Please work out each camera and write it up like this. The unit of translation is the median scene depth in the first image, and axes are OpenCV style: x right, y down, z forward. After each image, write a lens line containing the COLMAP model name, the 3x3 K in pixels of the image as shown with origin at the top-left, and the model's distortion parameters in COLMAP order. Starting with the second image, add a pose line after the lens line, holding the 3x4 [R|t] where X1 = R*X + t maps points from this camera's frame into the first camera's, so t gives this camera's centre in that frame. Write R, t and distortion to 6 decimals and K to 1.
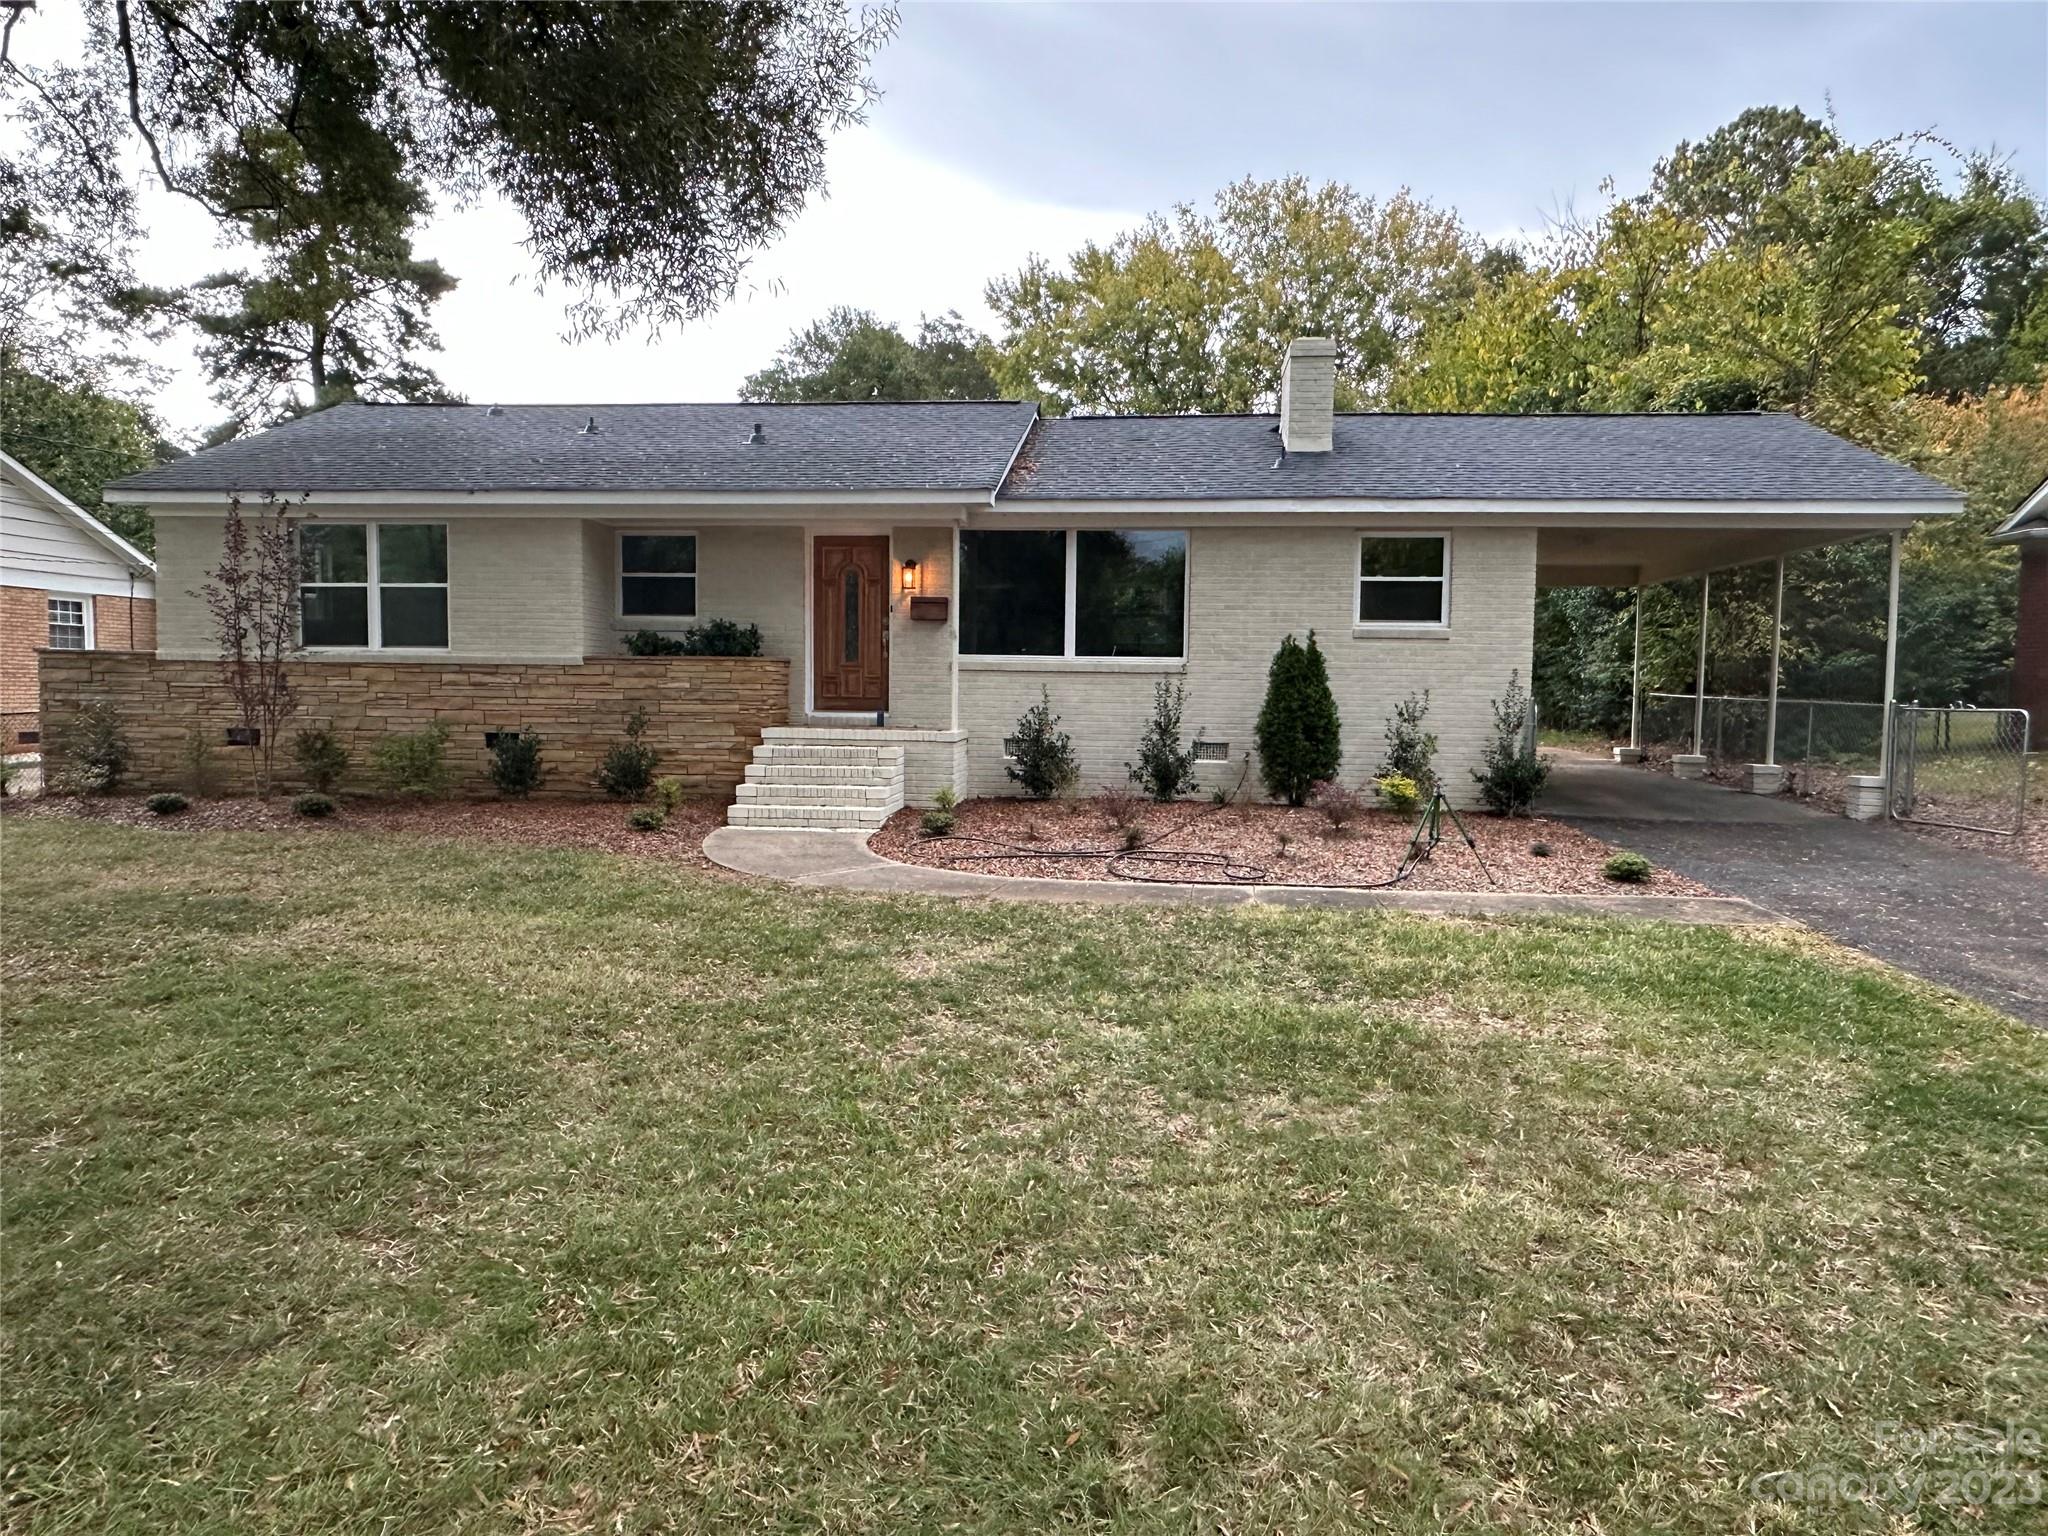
lens RADIAL K [[1359.3, 0, 1039.9], [0, 1359.3, 767.1], [0, 0, 1]] dist [-0.019474, 0.021472]
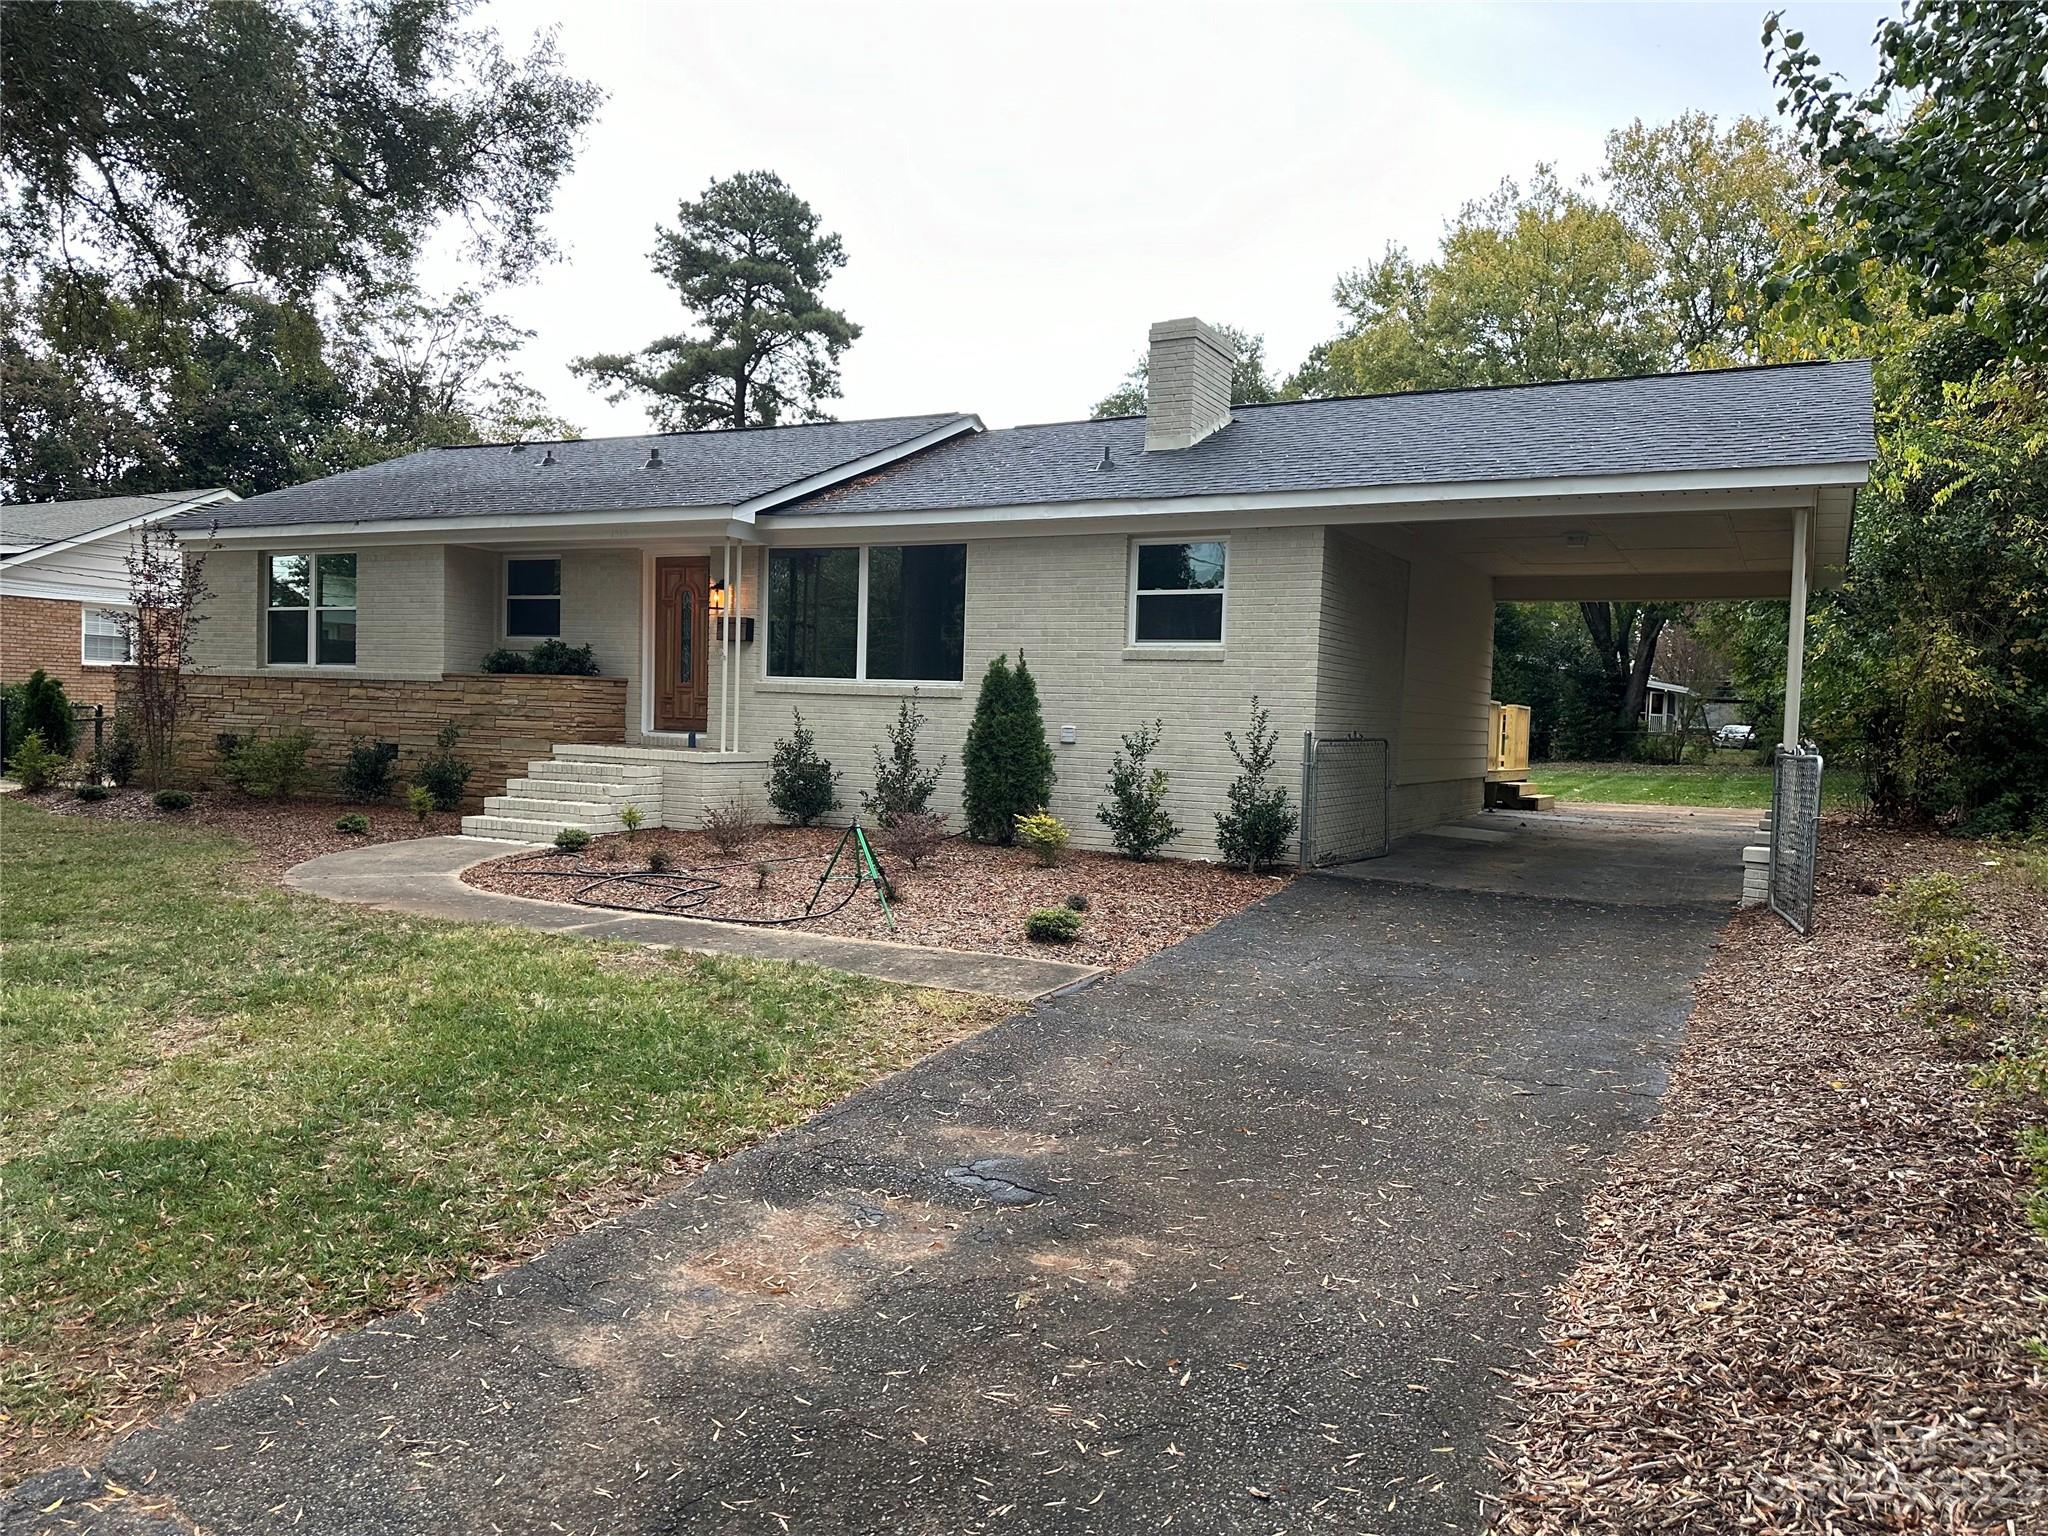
lens RADIAL K [[1438.2, 0, 1021.9], [0, 1438.2, 783.6], [0, 0, 1]] dist [0.059296, -0.066736]
pose [[0.921898, 0.035861, -0.385770, 0.518314], [-0.044004, 0.998956, -0.012296, -0.000990], [0.384926, 0.028311, 0.922513, 0.118179]]
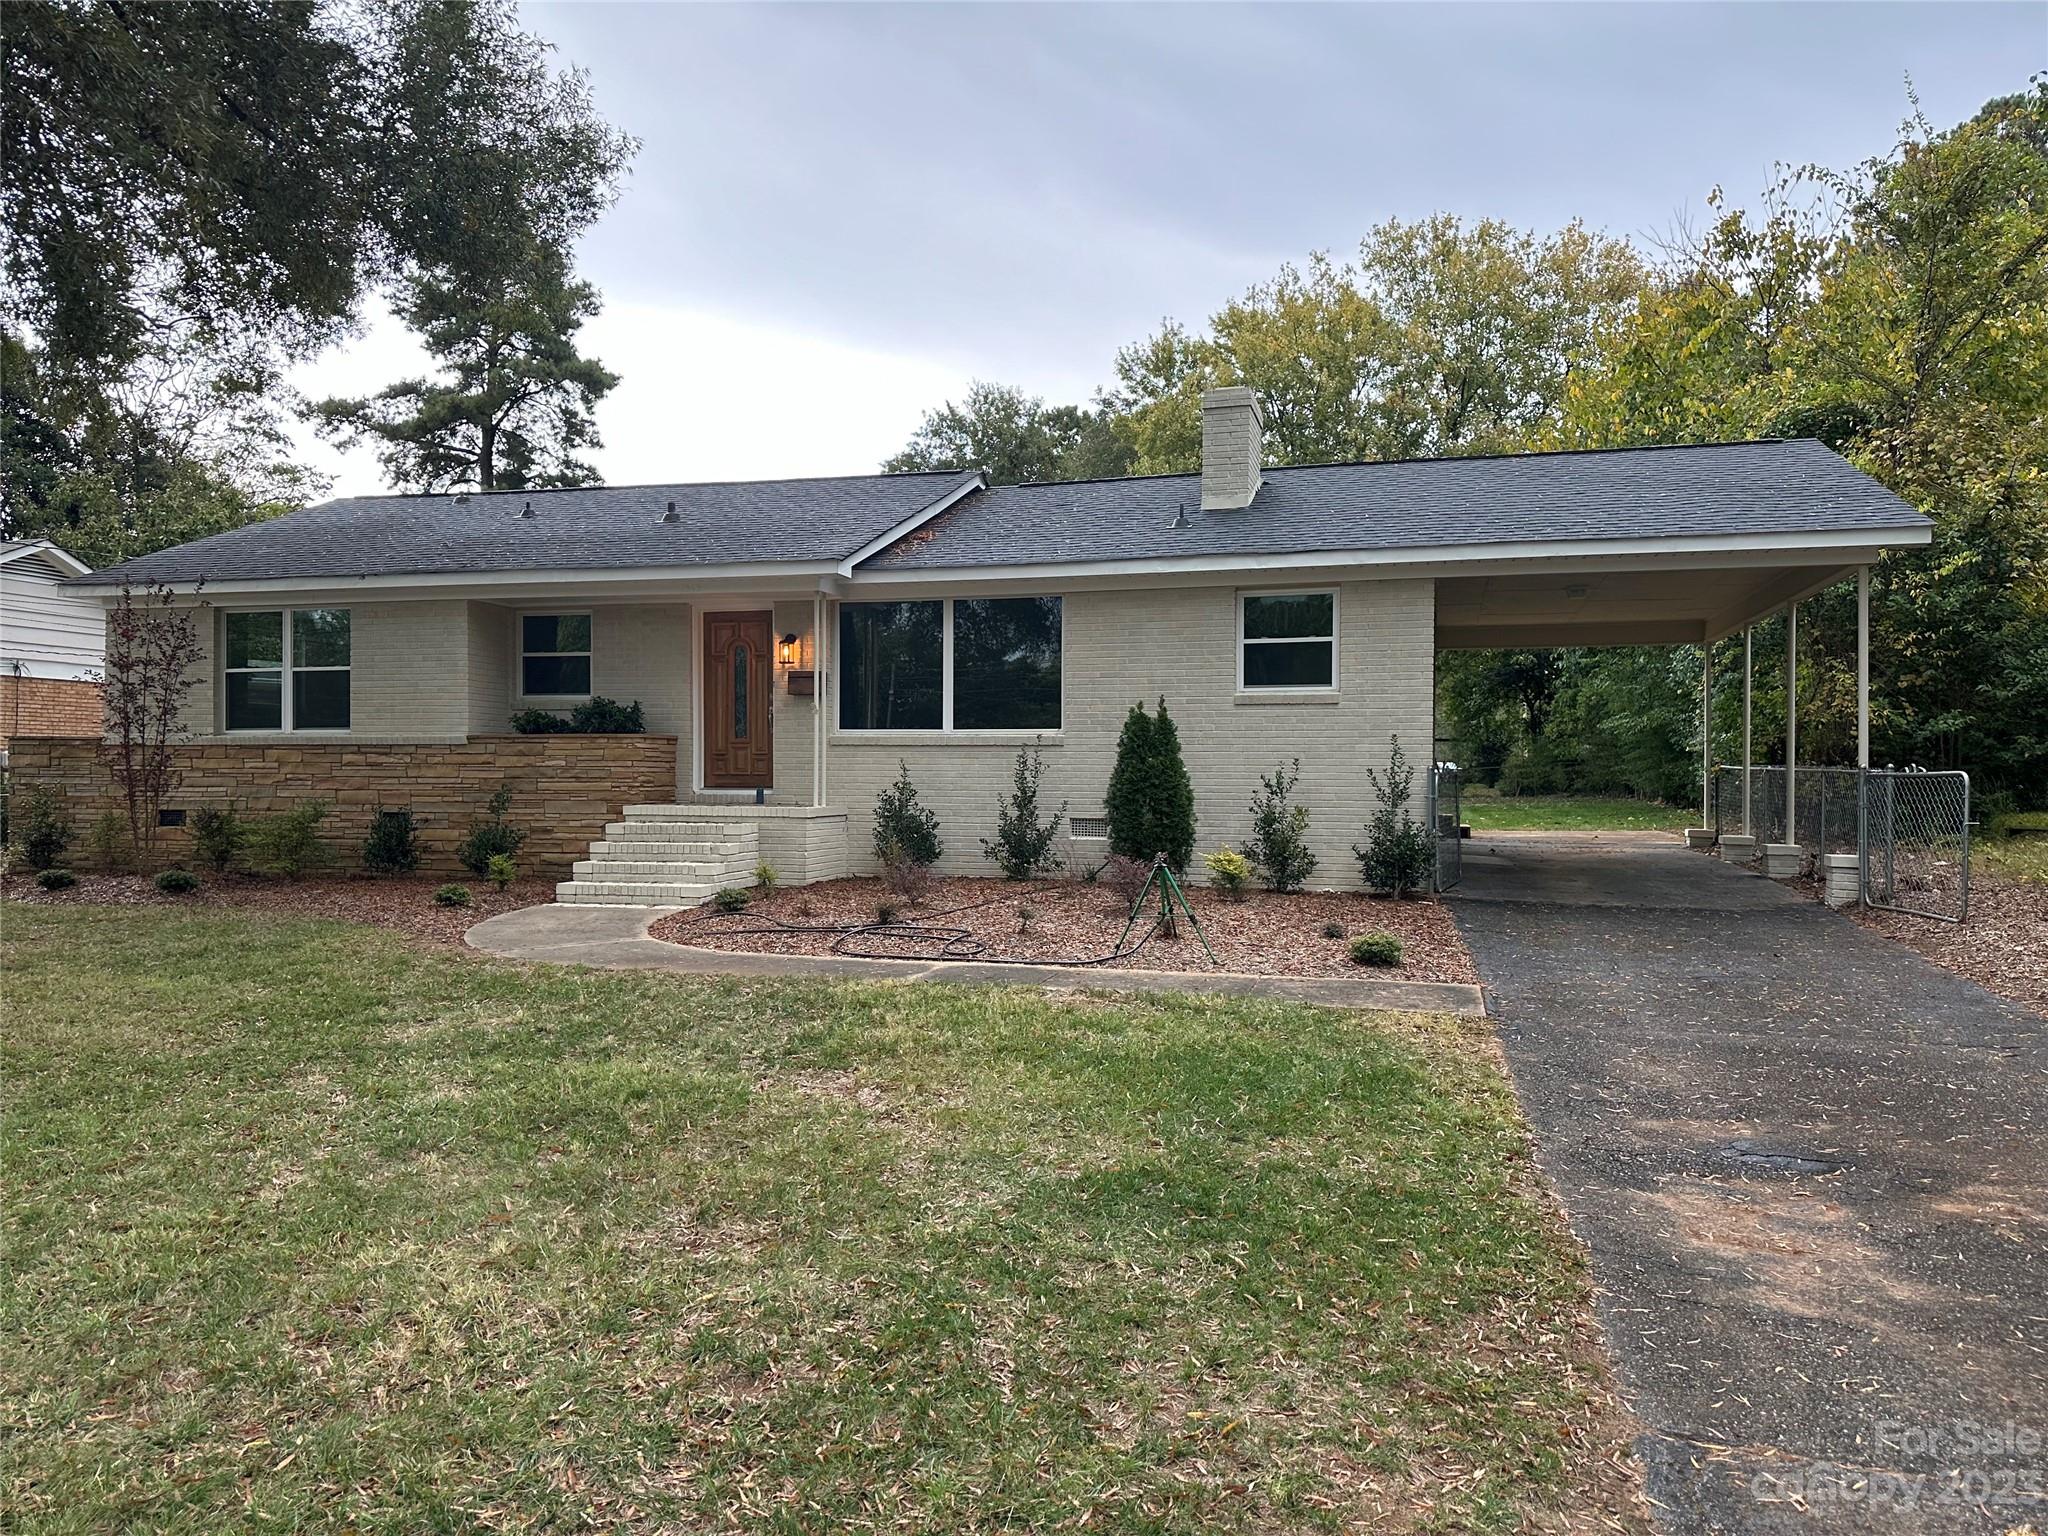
lens RADIAL K [[1438.2, 0, 1036.6], [0, 1438.2, 765.4], [0, 0, 1]] dist [0.059296, -0.066736]
pose [[0.984979, -0.010319, -0.172364, 0.259972], [-0.001247, 0.997762, -0.066859, 0.011685], [0.172668, 0.066070, 0.982762, 0.013295]]
